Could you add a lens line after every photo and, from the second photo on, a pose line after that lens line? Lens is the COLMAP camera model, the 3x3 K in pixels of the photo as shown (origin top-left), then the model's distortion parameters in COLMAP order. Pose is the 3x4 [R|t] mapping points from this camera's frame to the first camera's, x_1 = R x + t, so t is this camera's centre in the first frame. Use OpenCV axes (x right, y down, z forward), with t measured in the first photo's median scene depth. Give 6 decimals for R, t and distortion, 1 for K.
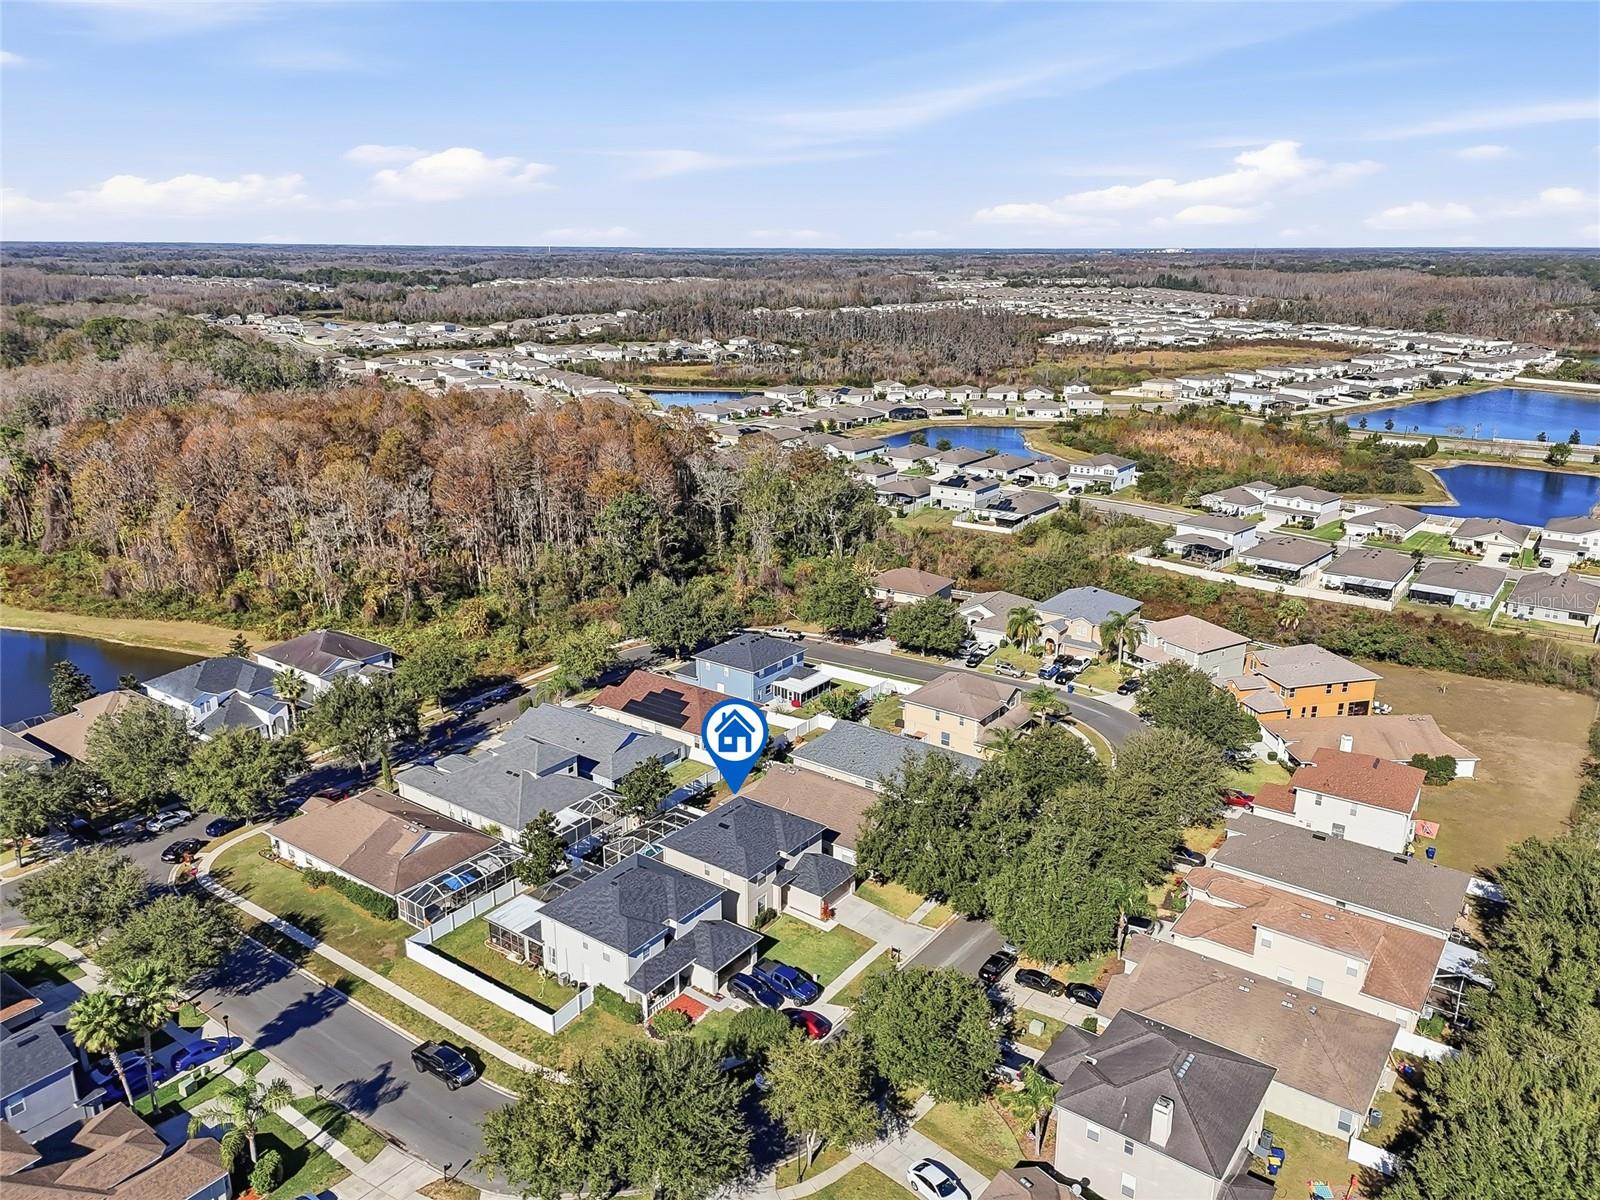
lens RADIAL K [[1171.3, 0, 805.2], [0, 1171.3, 596.6], [0, 0, 1]] dist [0.093569, -0.102413]
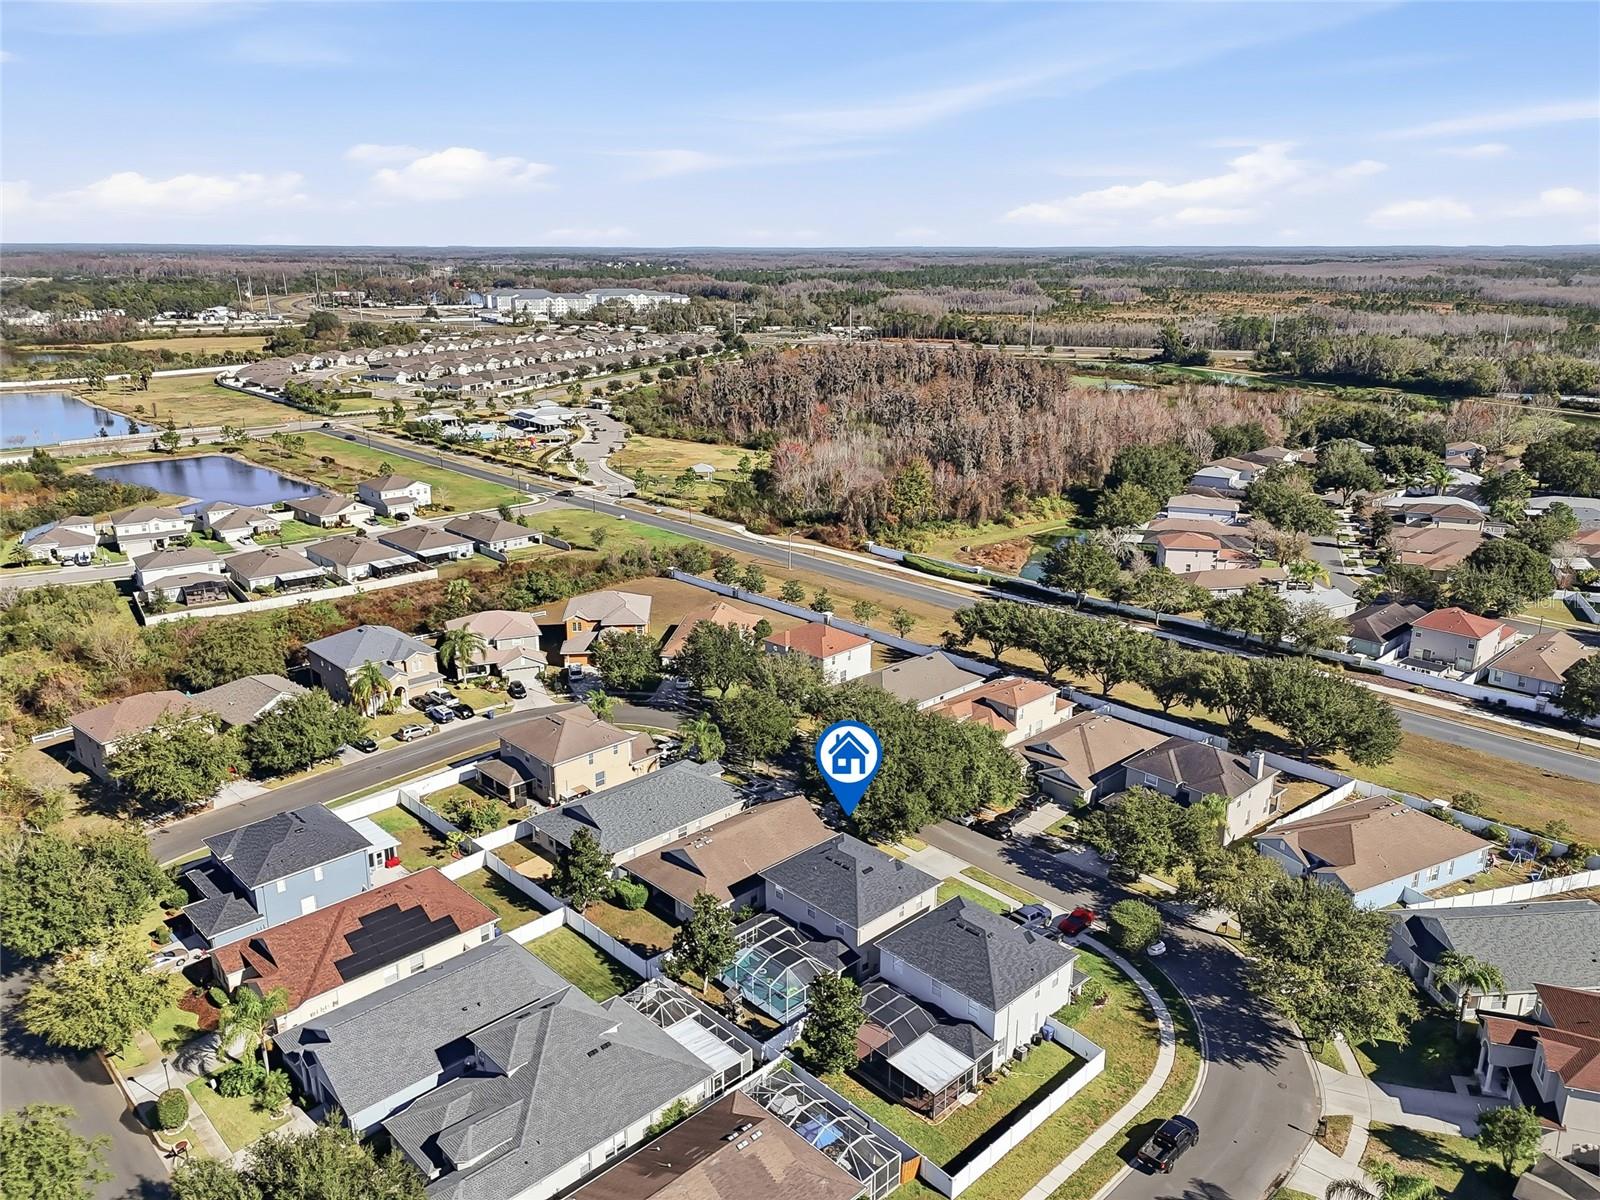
lens RADIAL K [[1171.3, 0, 805.2], [0, 1171.3, 596.6], [0, 0, 1]] dist [0.093569, -0.102413]
pose [[0.173432, -0.286361, 0.942294, -0.680070], [0.281583, 0.931271, 0.231184, -0.180074], [-0.943733, 0.225239, 0.242147, 0.585504]]
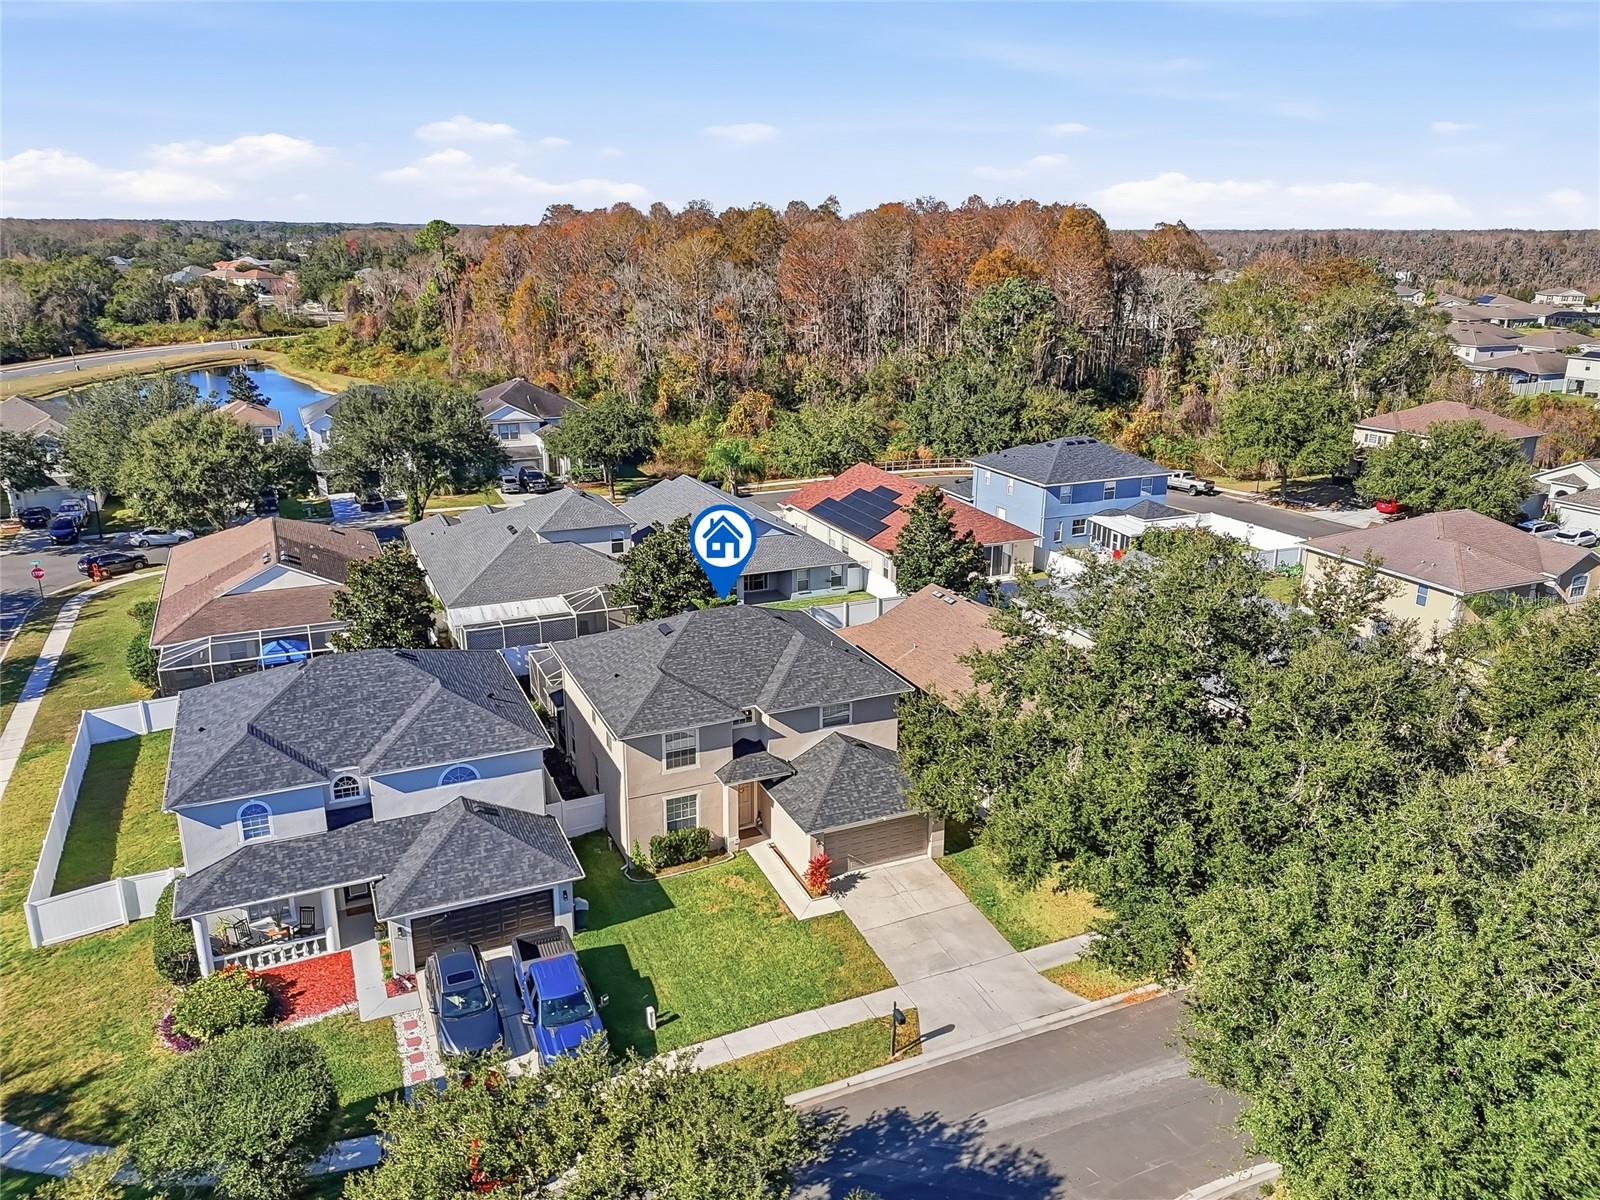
lens RADIAL K [[1171.3, 0, 805.2], [0, 1171.3, 596.6], [0, 0, 1]] dist [0.093569, -0.102413]
pose [[0.869279, 0.149023, -0.471323, 0.139463], [-0.145429, 0.988377, 0.044284, 0.117772], [0.472444, 0.030049, 0.880848, 0.480822]]
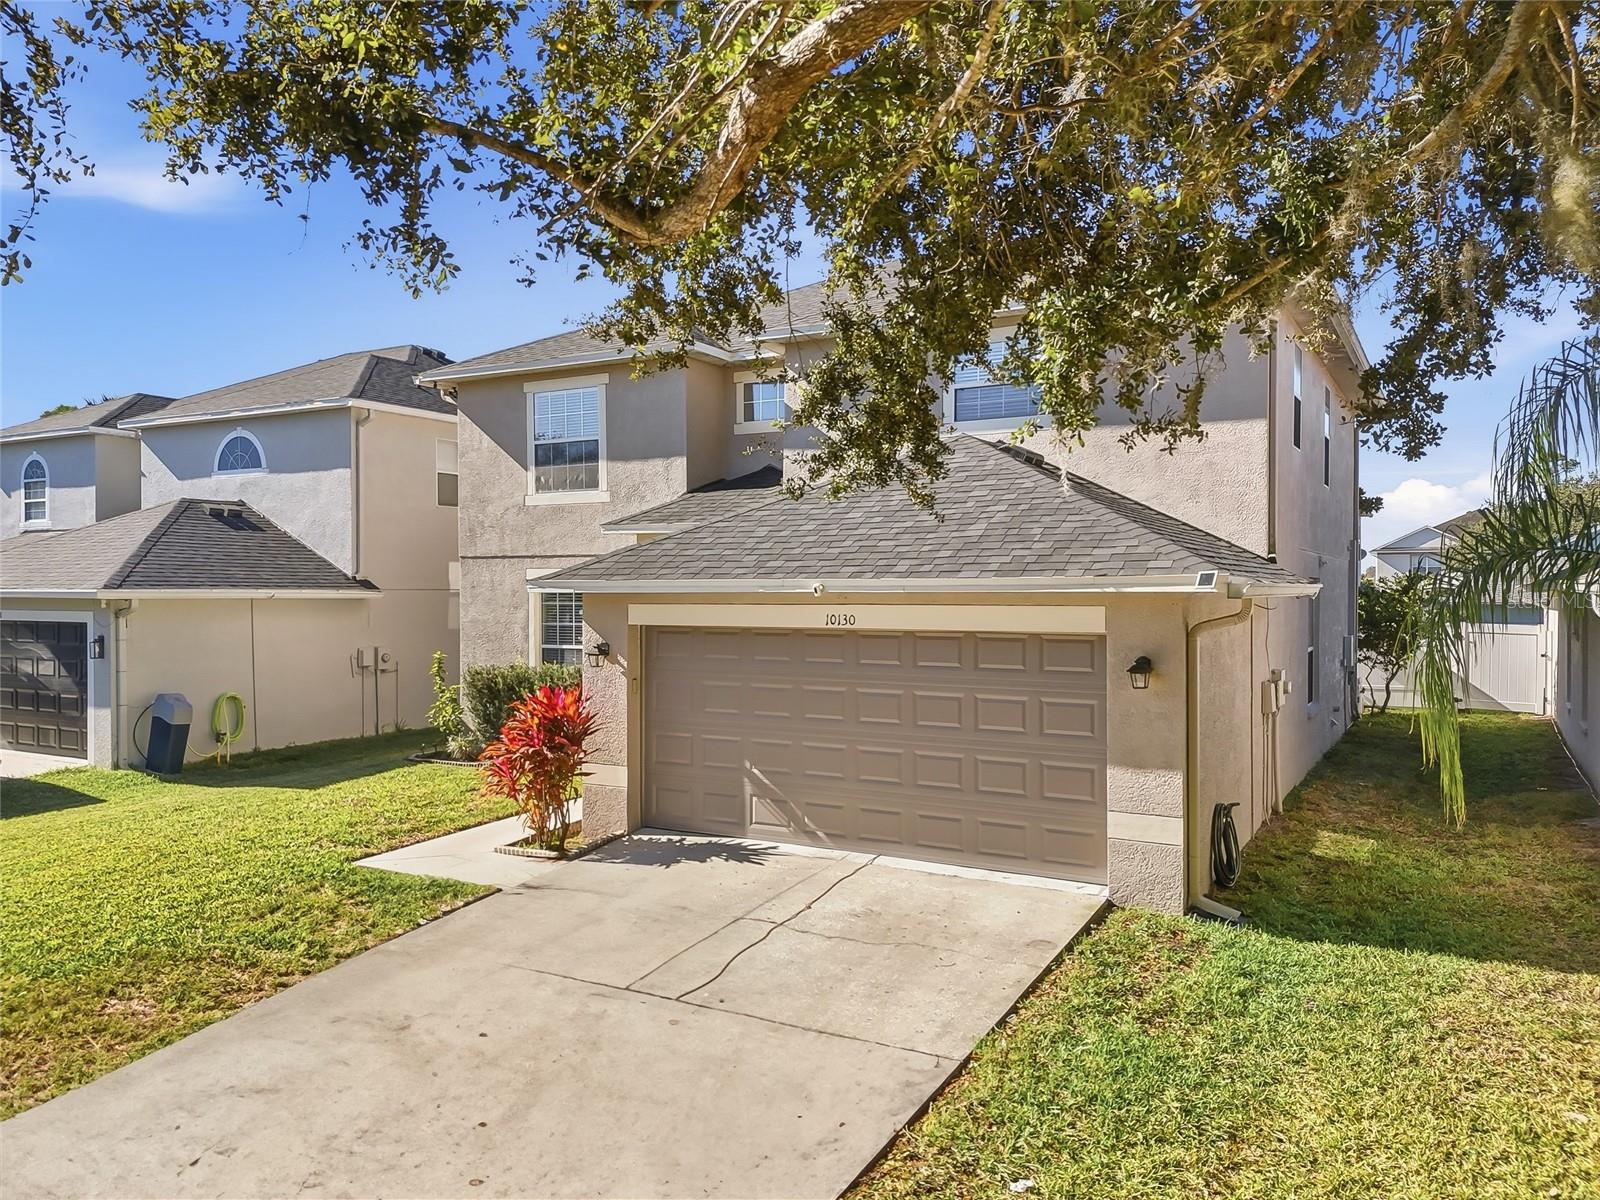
lens RADIAL K [[1171.3, 0, 805.2], [0, 1171.3, 596.6], [0, 0, 1]] dist [0.093569, -0.102413]
pose [[0.104114, -0.004682, -0.994554, 0.090746], [-0.282046, 0.958797, -0.034040, 0.187471], [0.953735, 0.284054, 0.098503, 0.751616]]
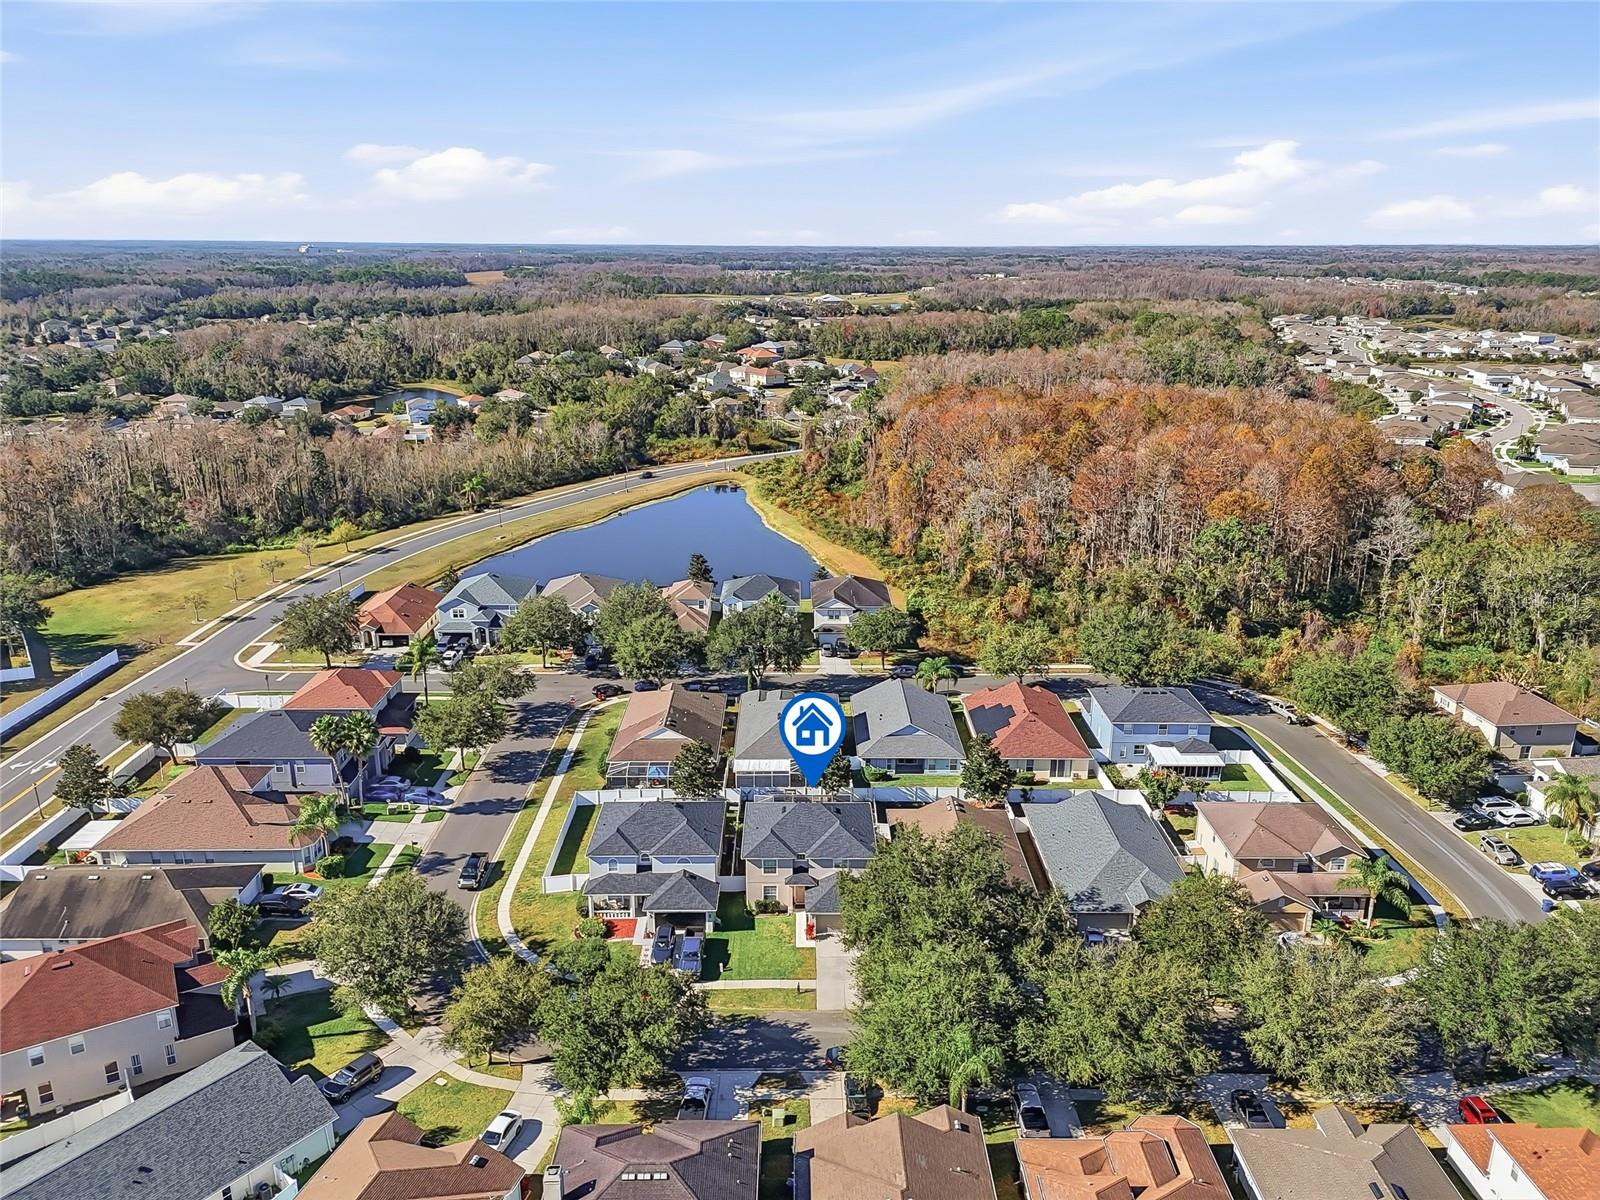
lens RADIAL K [[1171.3, 0, 805.2], [0, 1171.3, 596.6], [0, 0, 1]] dist [0.093569, -0.102413]
pose [[0.595261, 0.230562, -0.769744, 0.519996], [-0.232313, 0.966421, 0.109820, -0.076649], [0.769217, 0.113450, 0.628835, 0.265560]]
